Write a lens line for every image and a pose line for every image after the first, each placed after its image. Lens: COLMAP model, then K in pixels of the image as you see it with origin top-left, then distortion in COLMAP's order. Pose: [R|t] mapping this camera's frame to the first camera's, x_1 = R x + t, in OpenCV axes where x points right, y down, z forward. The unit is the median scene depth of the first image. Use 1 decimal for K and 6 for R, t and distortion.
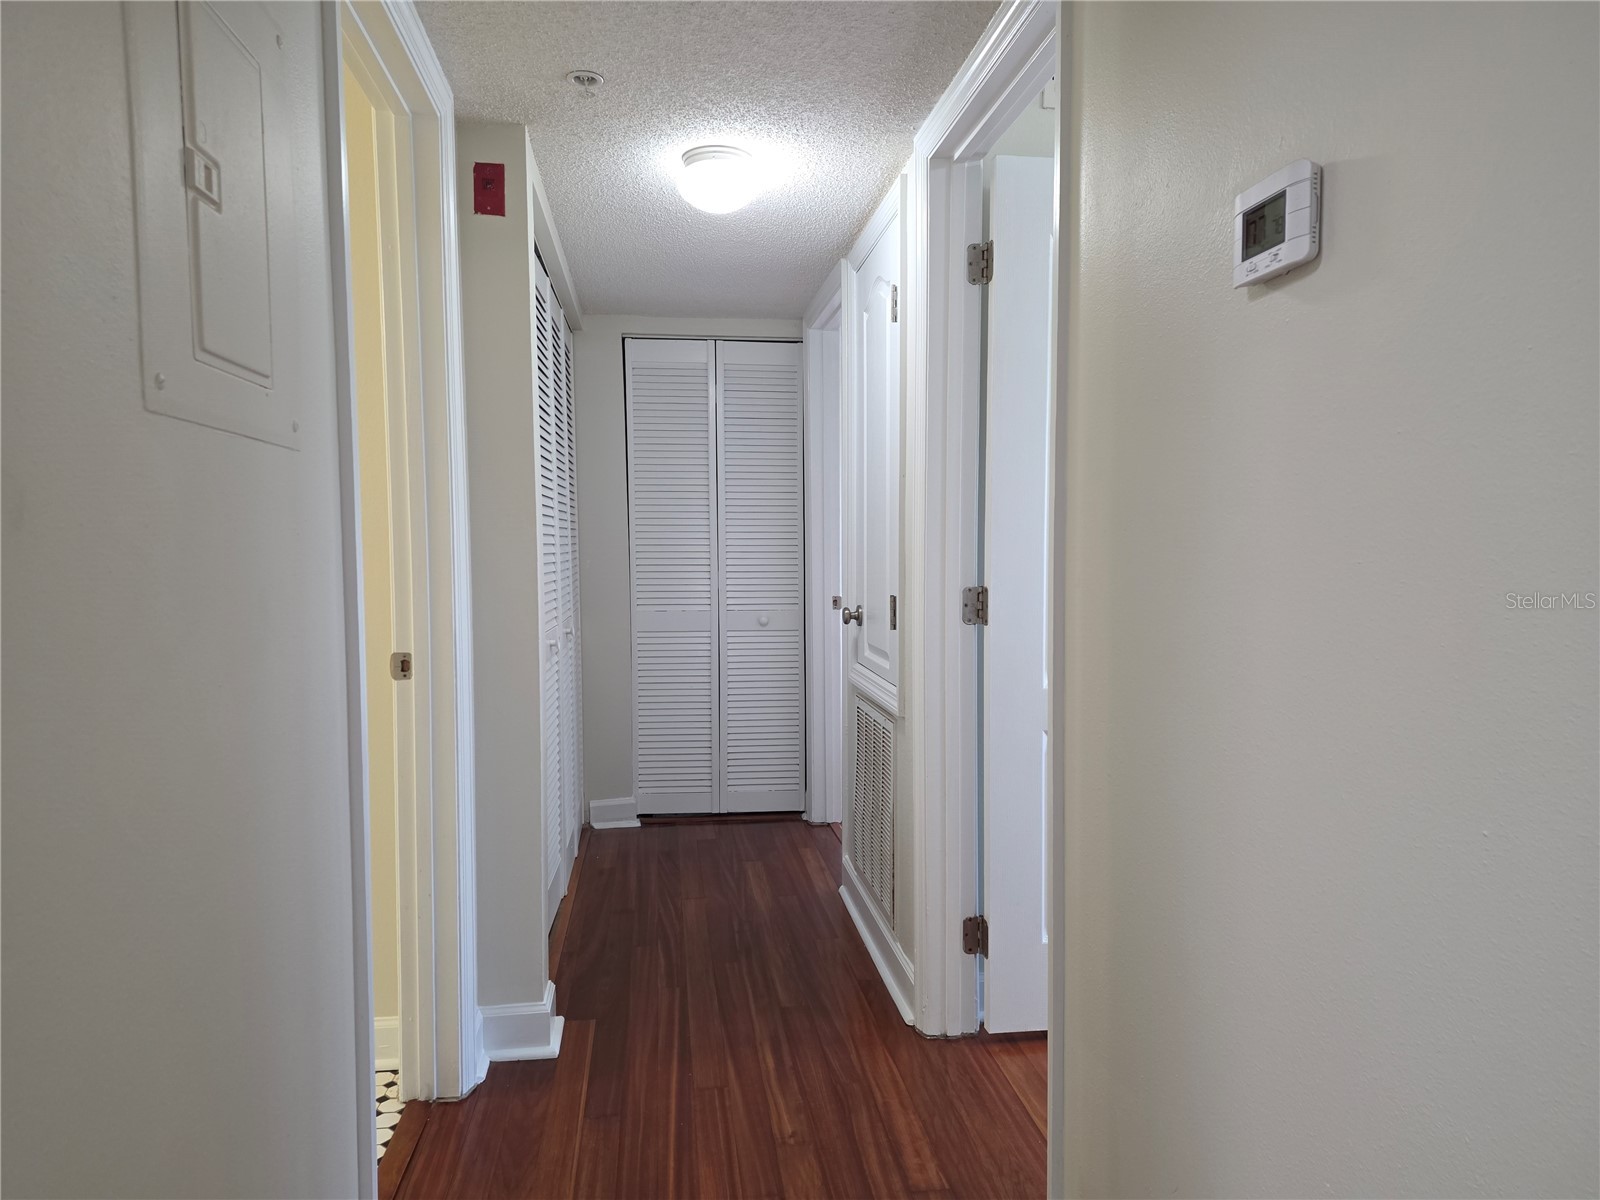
lens RADIAL K [[1061.9, 0, 846.1], [0, 1061.9, 608.0], [0, 0, 1]] dist [0.081415, -0.064231]
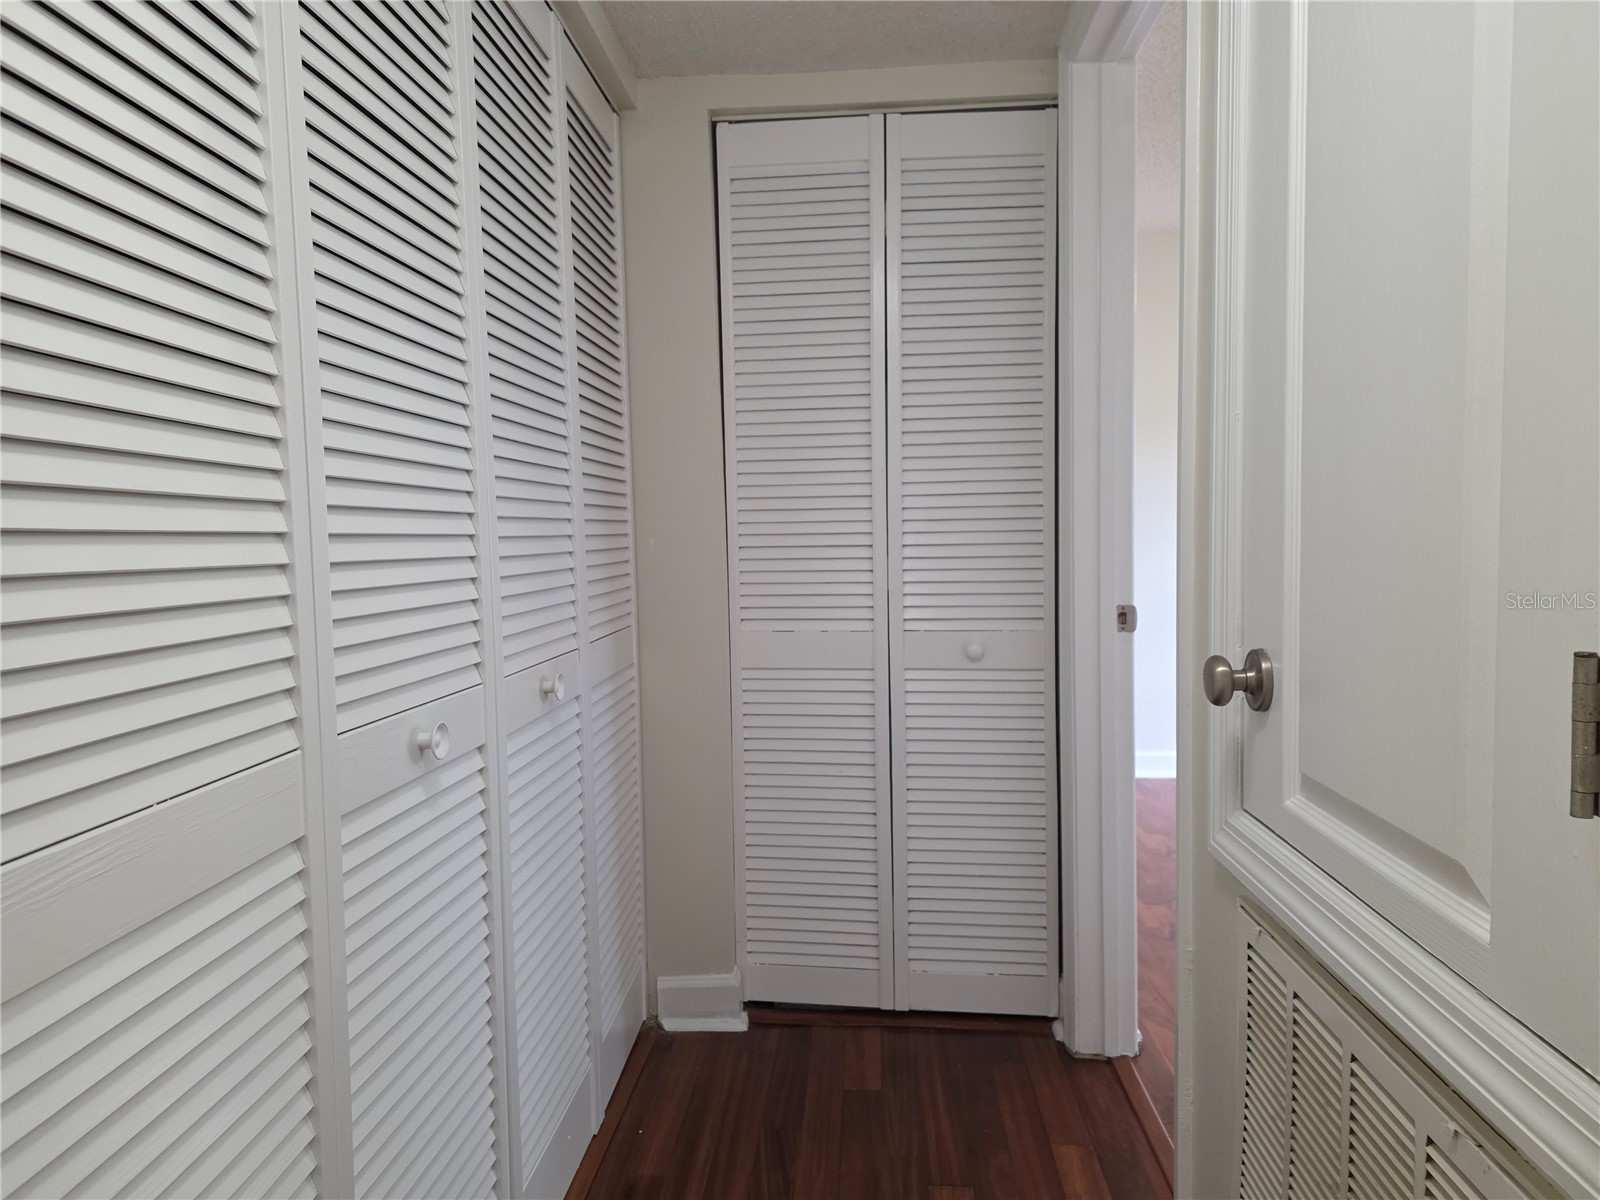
lens RADIAL K [[1061.9, 0, 794.4], [0, 1061.9, 597.0], [0, 0, 1]] dist [0.081415, -0.064231]
pose [[0.968647, 0.000249, -0.248442, -0.034138], [-0.000348, 1.000000, -0.000354, -0.014607], [0.248442, 0.000430, 0.968647, 0.478404]]
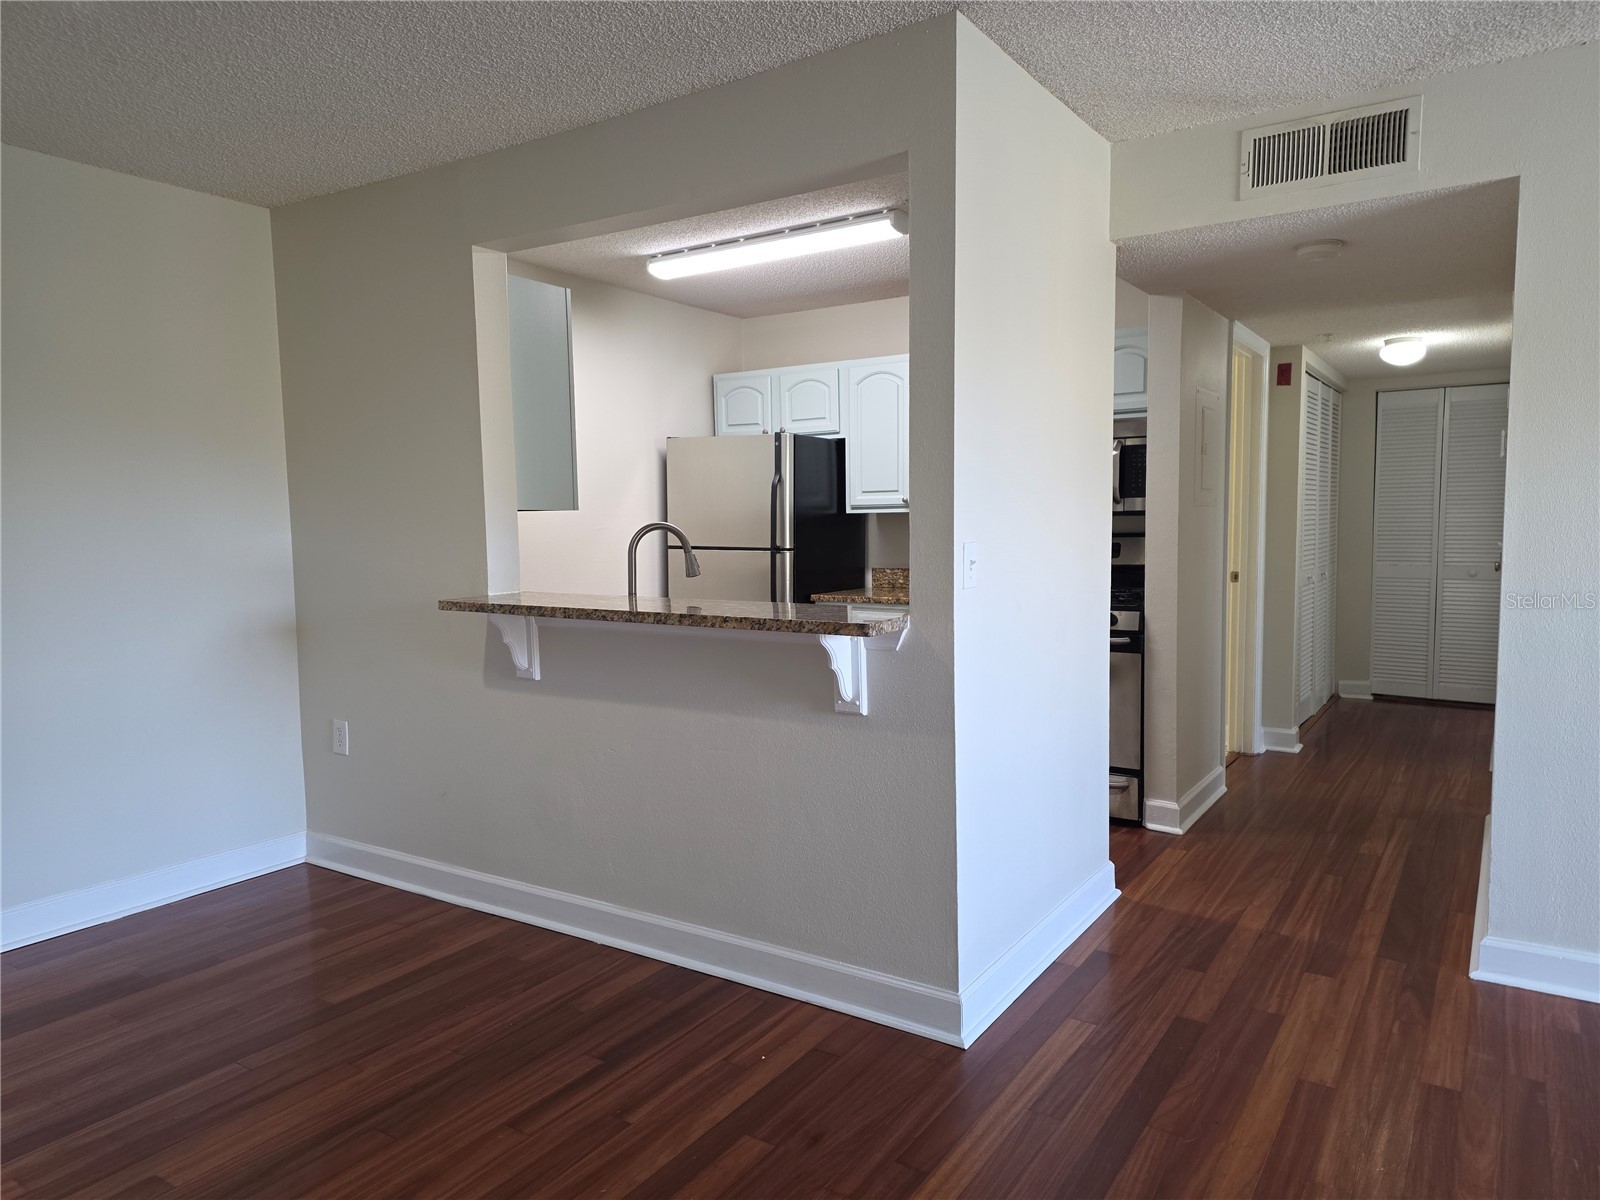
lens RADIAL K [[1061.9, 0, 807.9], [0, 1061.9, 605.1], [0, 0, 1]] dist [0.081415, -0.064231]
pose [[0.732288, 0.048104, -0.679294, 0.277489], [-0.030601, 0.998819, 0.037743, 0.028462], [0.680307, -0.006852, 0.732895, -0.748034]]
